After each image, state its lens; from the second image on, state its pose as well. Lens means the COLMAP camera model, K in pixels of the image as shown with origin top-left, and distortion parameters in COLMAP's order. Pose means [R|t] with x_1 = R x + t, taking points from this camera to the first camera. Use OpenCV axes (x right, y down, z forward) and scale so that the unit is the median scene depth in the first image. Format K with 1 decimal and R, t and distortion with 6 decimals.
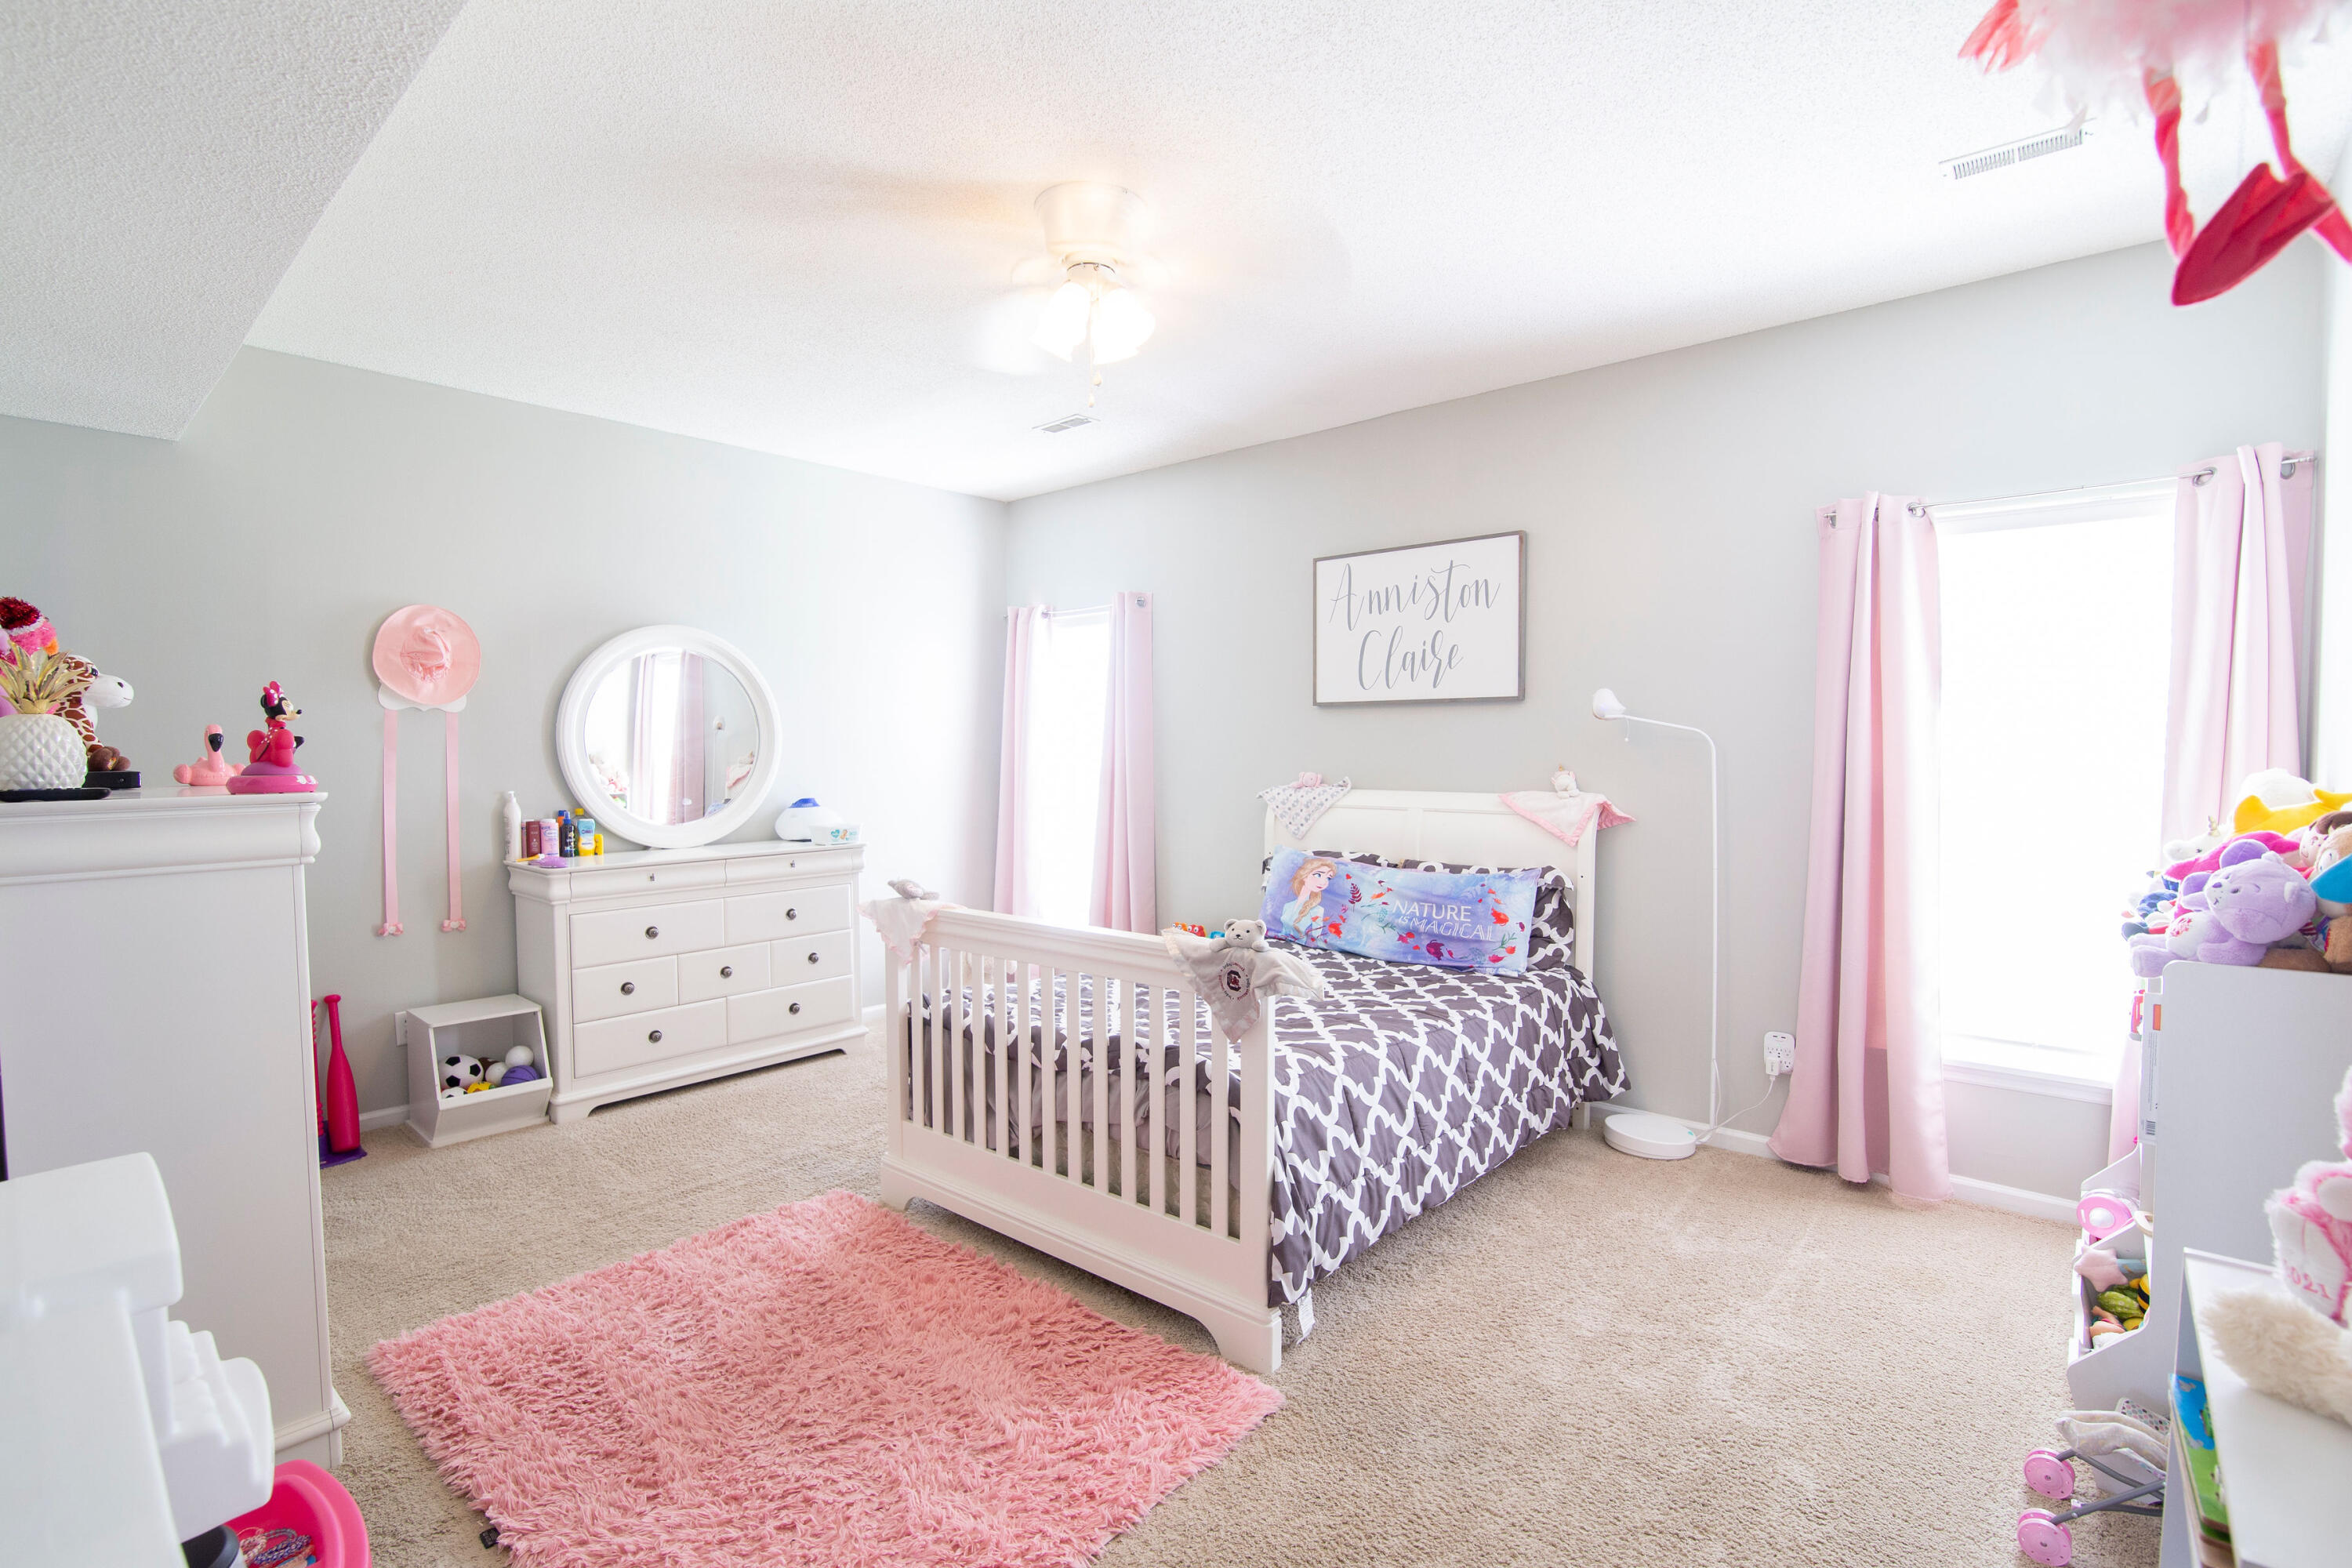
lens RADIAL K [[1089.1, 0, 1166.2], [0, 1089.1, 788.3], [0, 0, 1]] dist [-0.017389, -0.000374]
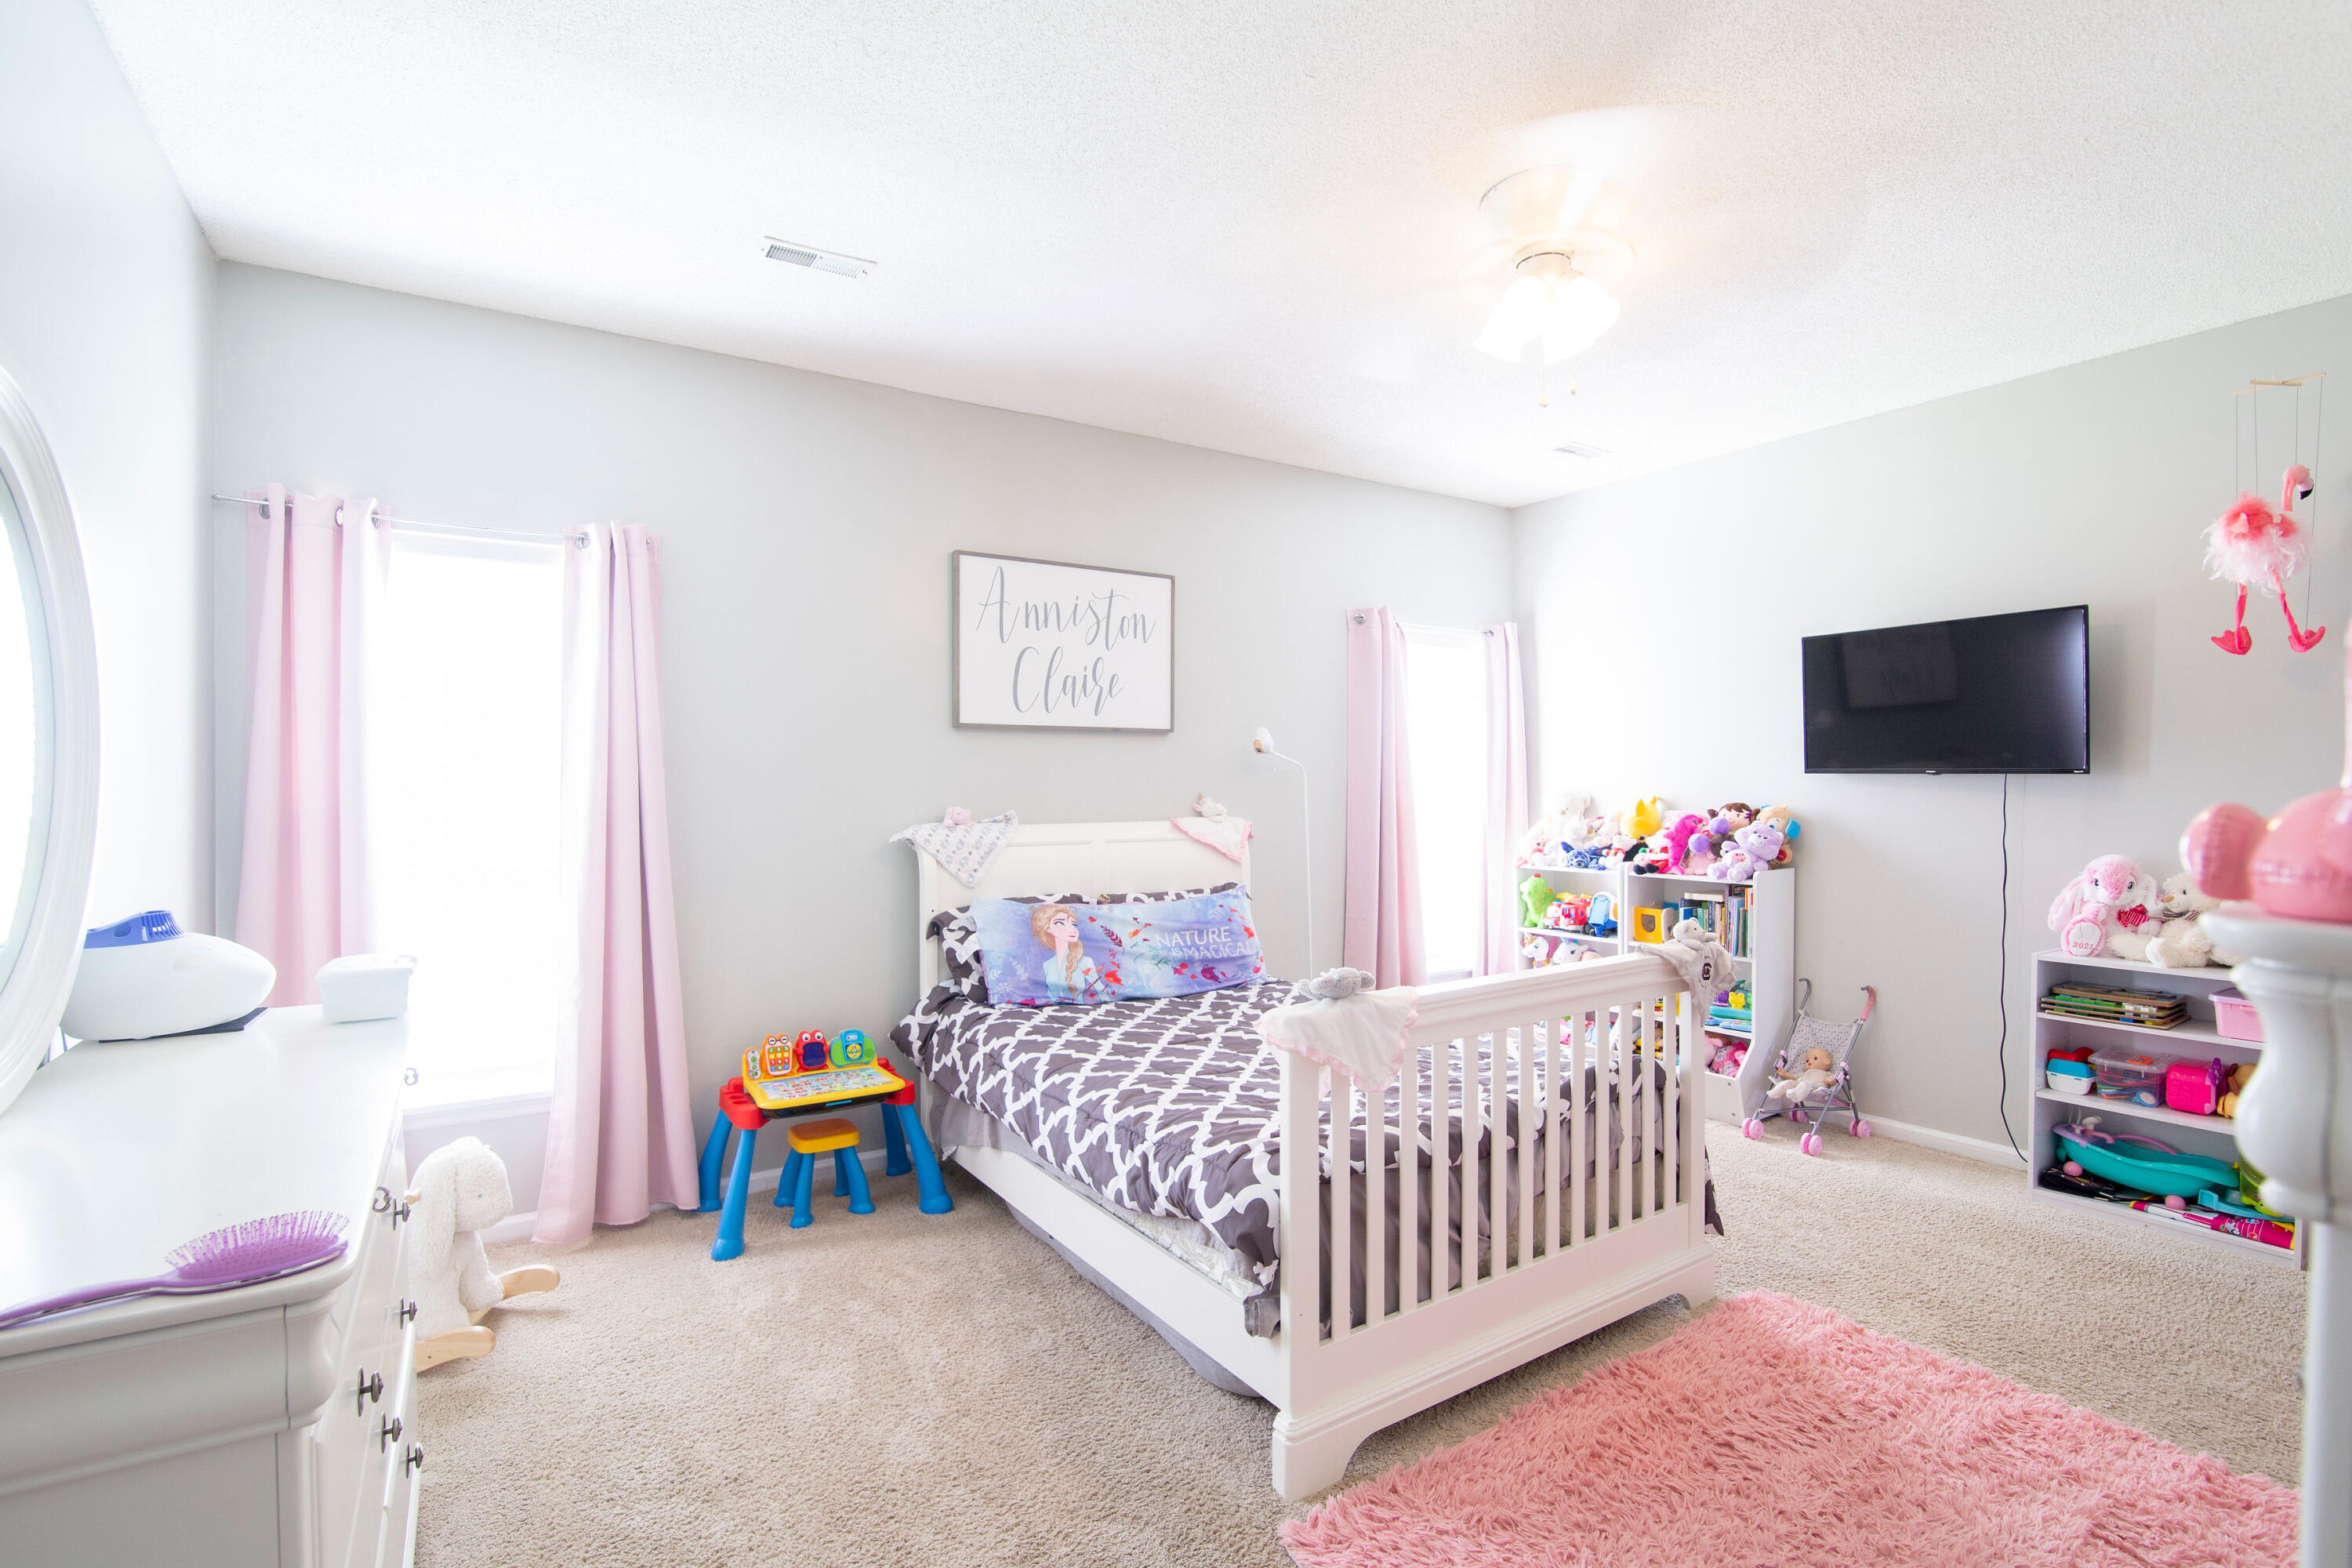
lens RADIAL K [[1089.1, 0, 1166.2], [0, 1089.1, 788.3], [0, 0, 1]] dist [-0.017389, -0.000374]
pose [[0.284349, -0.008579, 0.958683, -0.706368], [0.037391, 0.999298, -0.002148, -0.024400], [-0.957991, 0.036457, 0.284470, 0.703559]]
